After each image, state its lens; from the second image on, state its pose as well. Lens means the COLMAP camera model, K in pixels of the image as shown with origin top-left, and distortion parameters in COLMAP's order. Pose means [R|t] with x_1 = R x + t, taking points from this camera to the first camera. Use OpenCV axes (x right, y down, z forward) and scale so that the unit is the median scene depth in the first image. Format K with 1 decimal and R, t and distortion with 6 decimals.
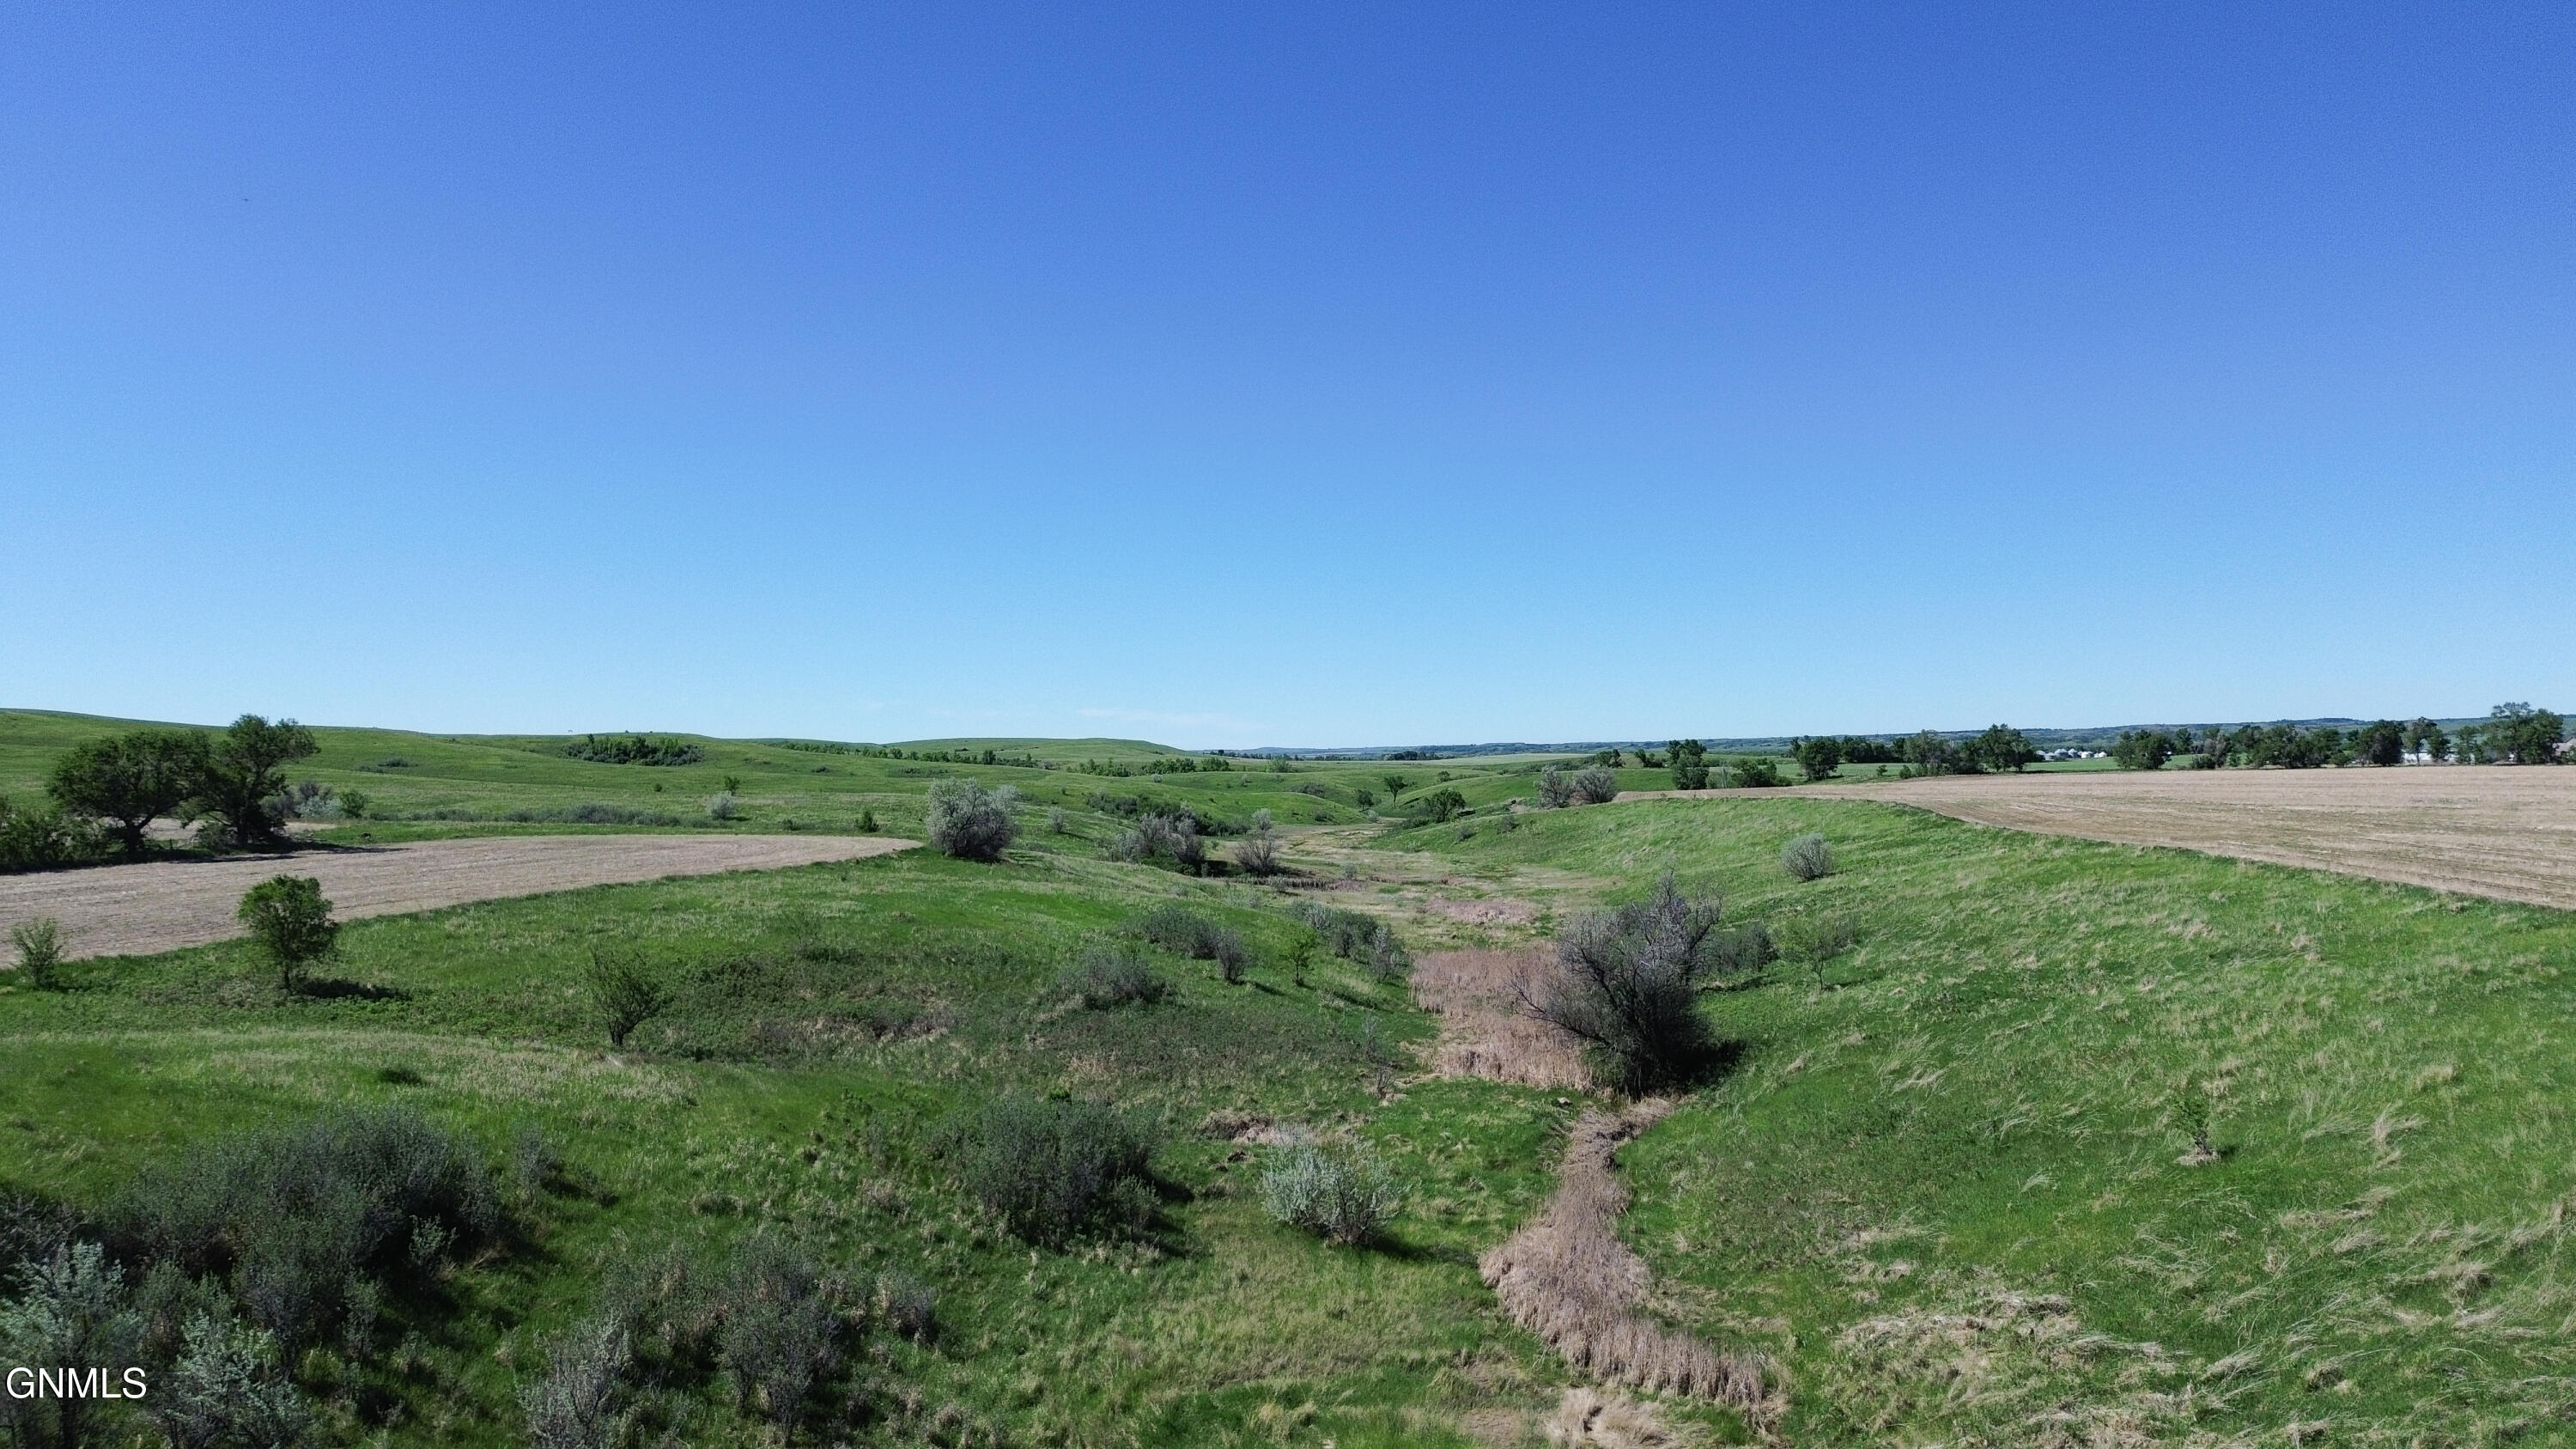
lens RADIAL K [[1813.3, 0, 1288.0], [0, 1813.3, 724.5], [0, 0, 1]] dist [0.085968, -0.093426]
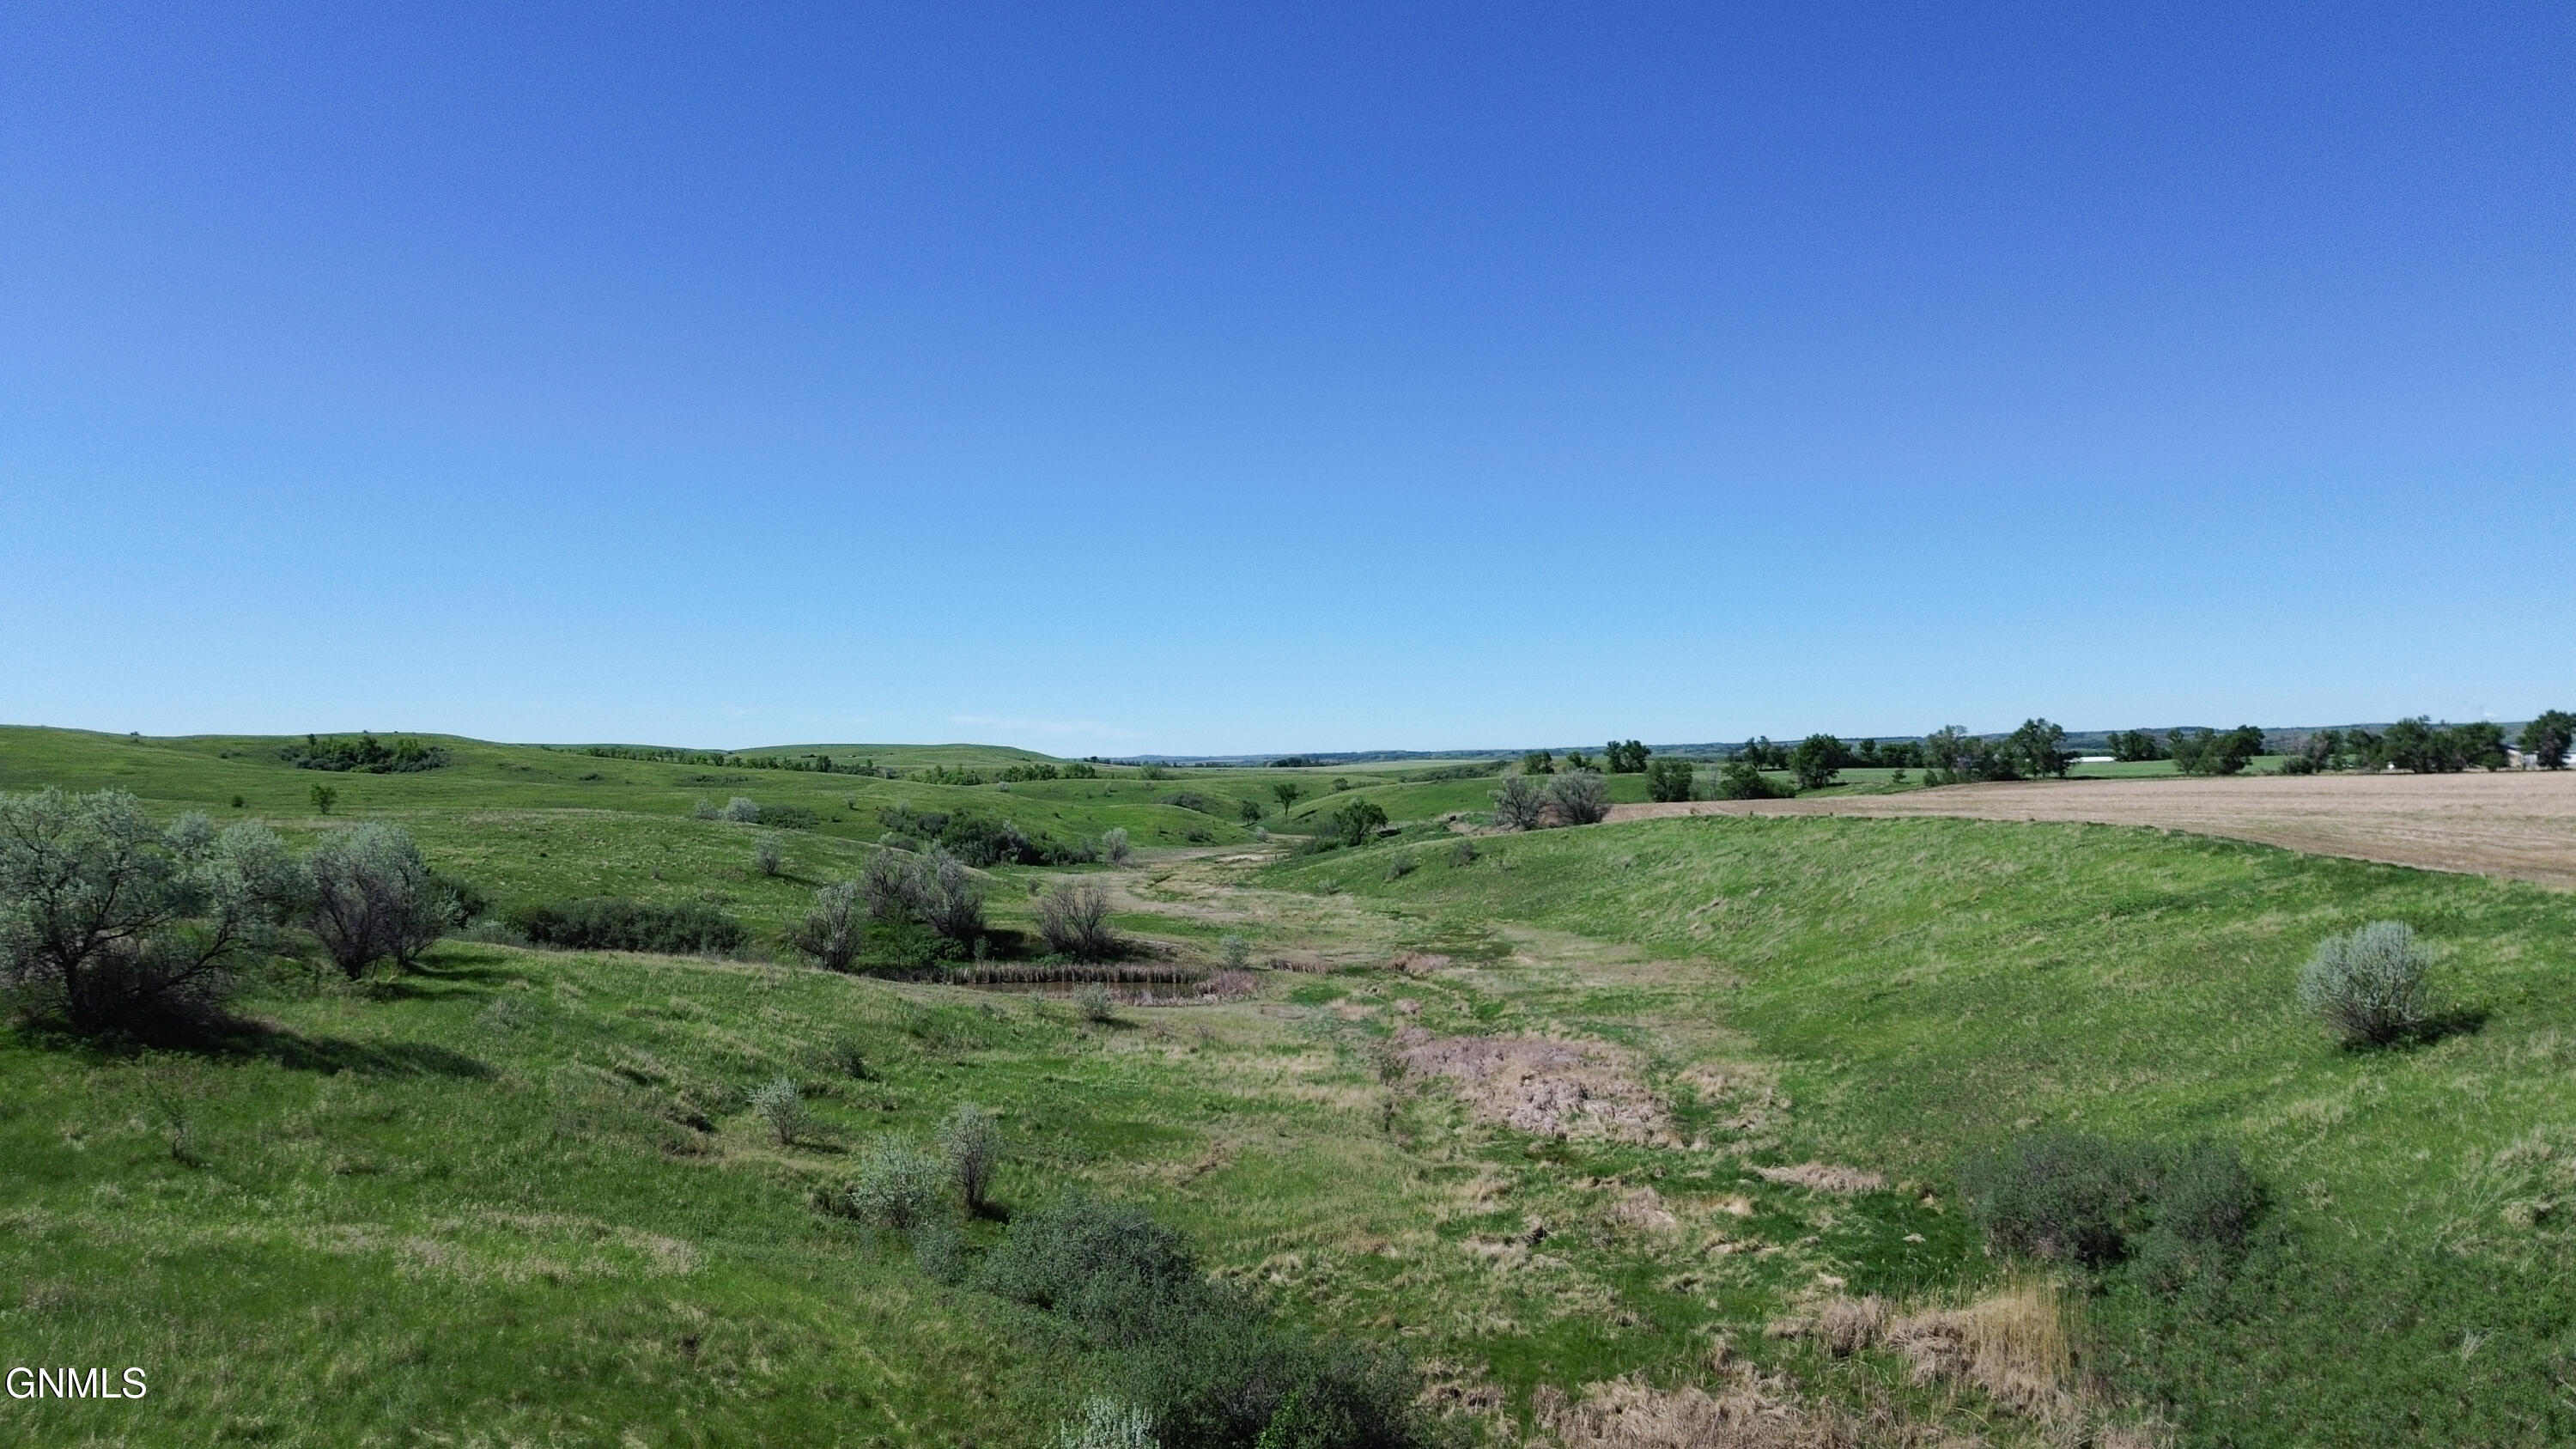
lens RADIAL K [[1813.3, 0, 1288.0], [0, 1813.3, 724.5], [0, 0, 1]] dist [0.085968, -0.093426]
pose [[0.997826, 0.001348, 0.065888, 0.006444], [-0.001053, 0.999989, -0.004511, 0.006329], [-0.065894, 0.004432, 0.997817, 0.220165]]
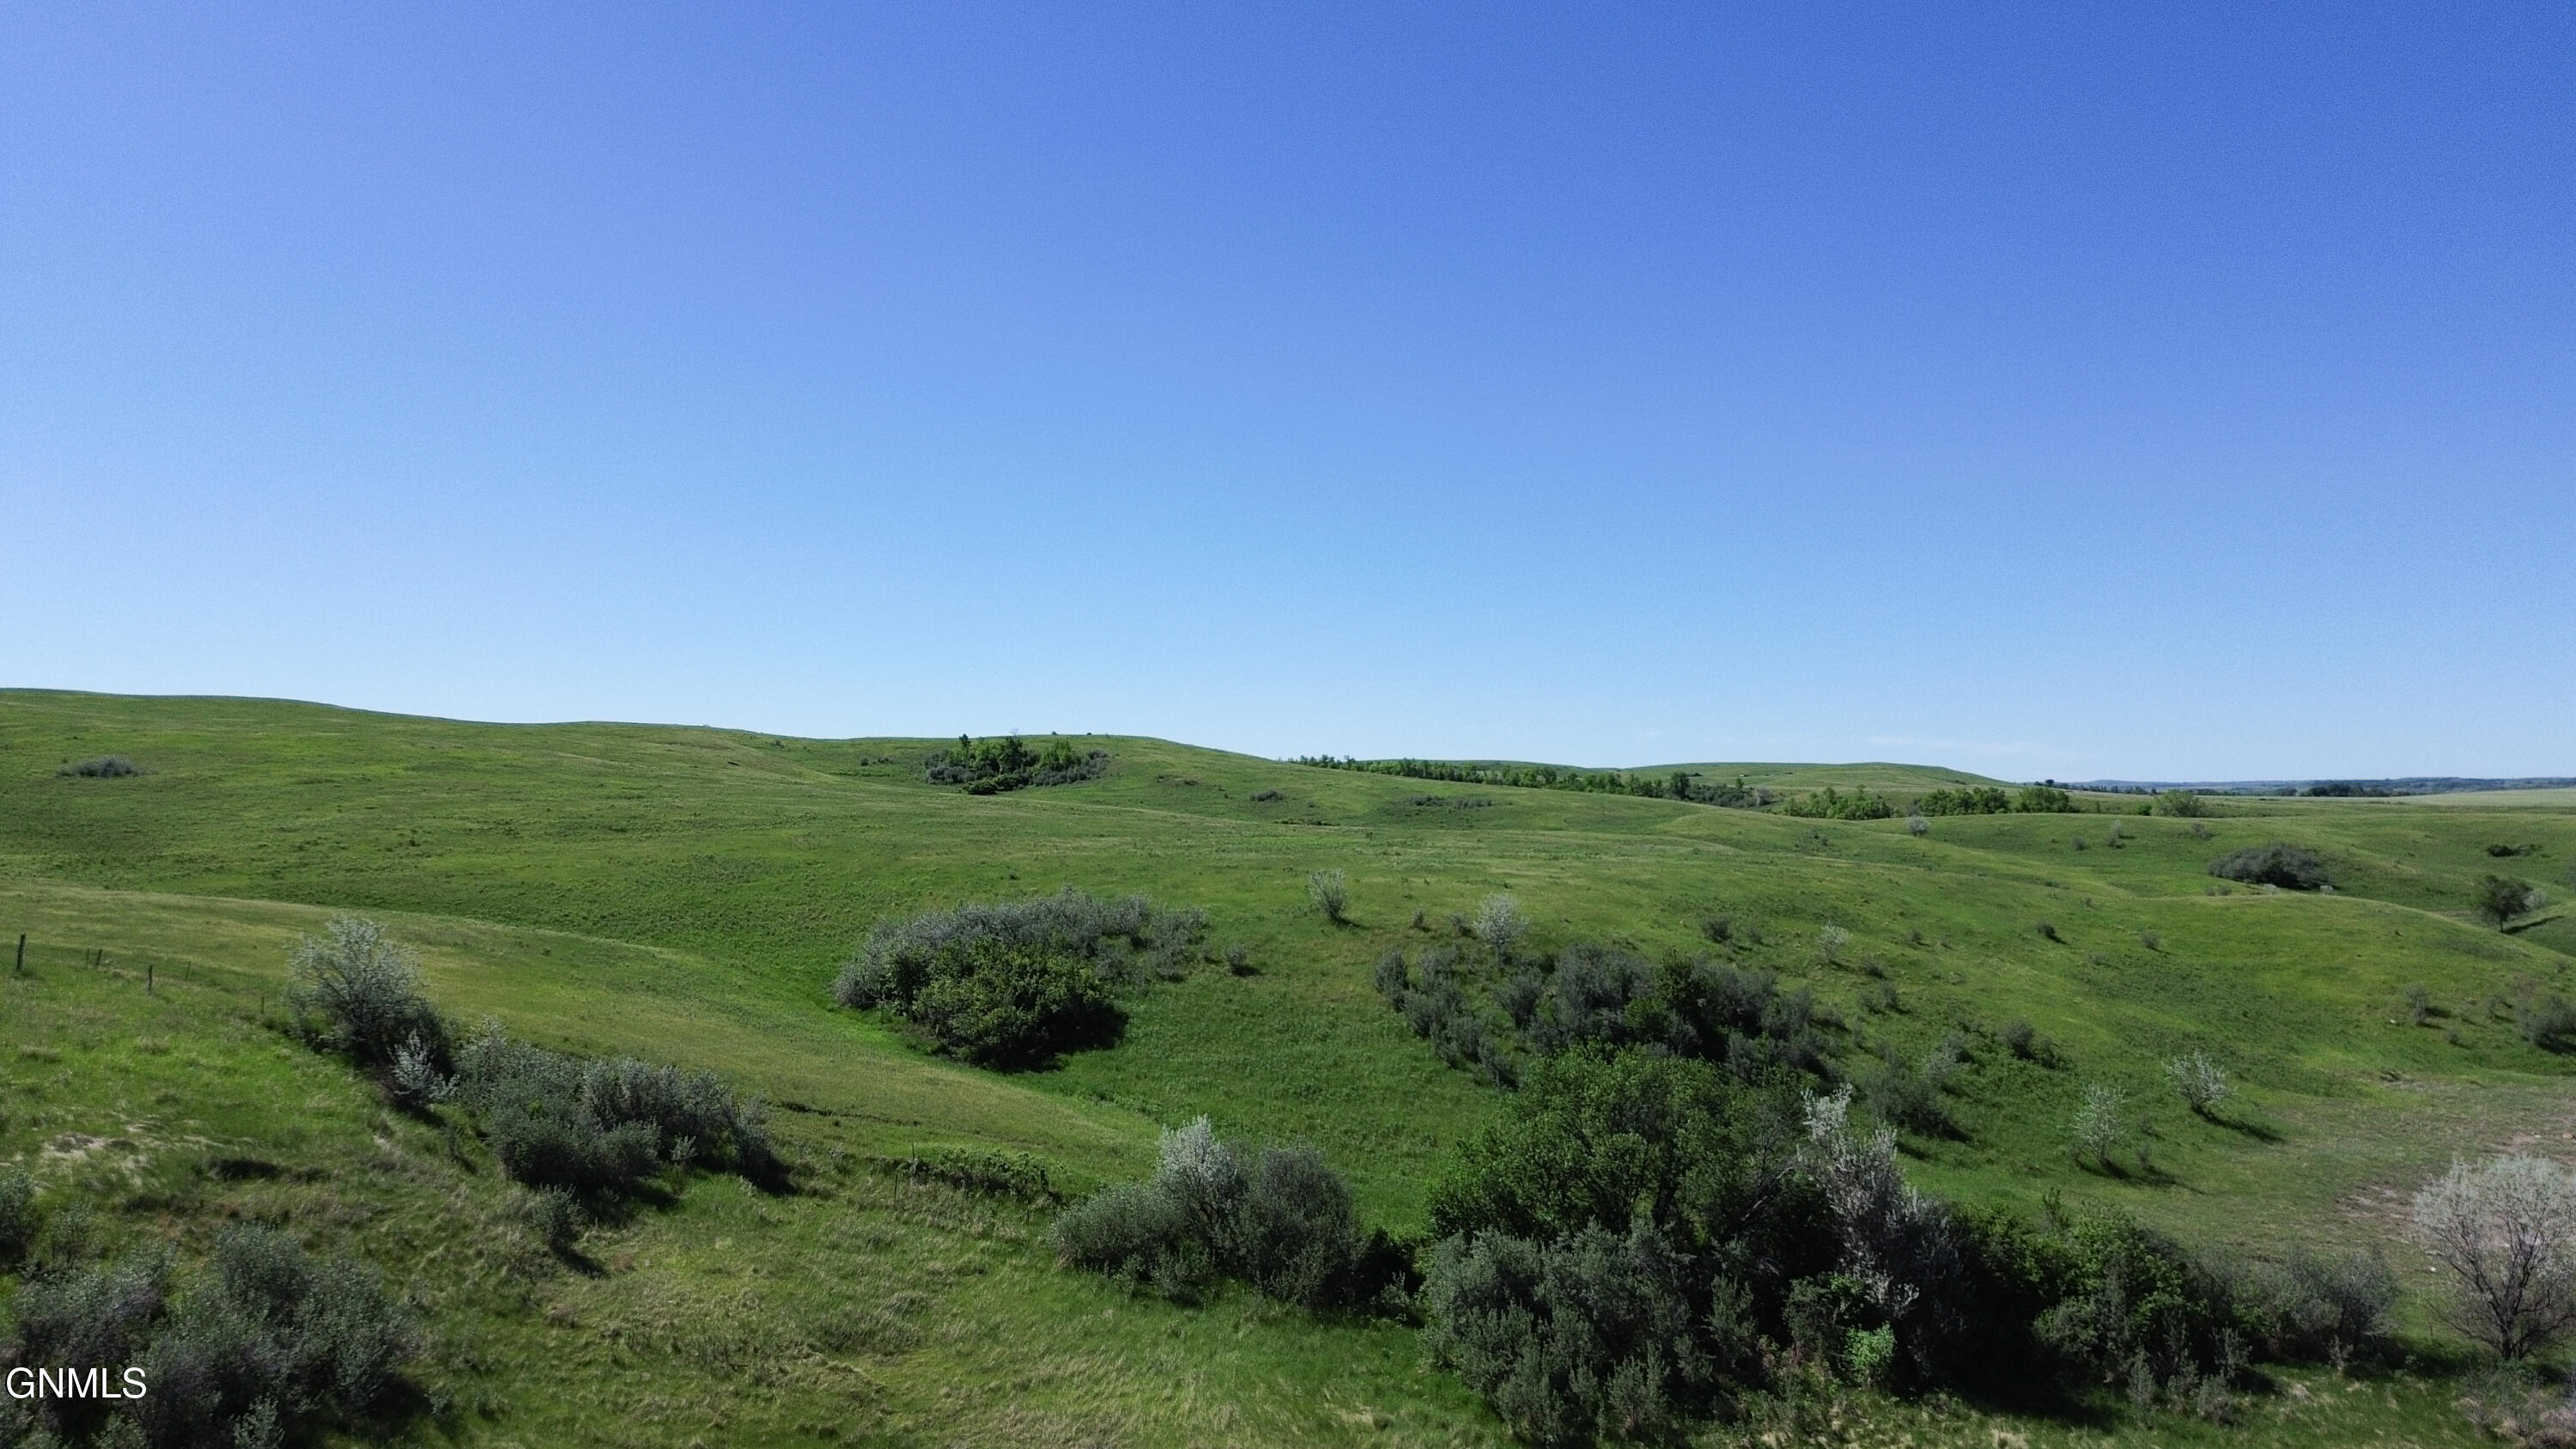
lens RADIAL K [[1823.1, 0, 1288.0], [0, 1823.1, 724.5], [0, 0, 1]] dist [0.055993, -0.054080]
pose [[0.909501, -0.002102, -0.415697, -0.033492], [-0.004652, 0.999873, -0.015234, 0.016500], [0.415676, 0.015790, 0.909376, 0.747475]]
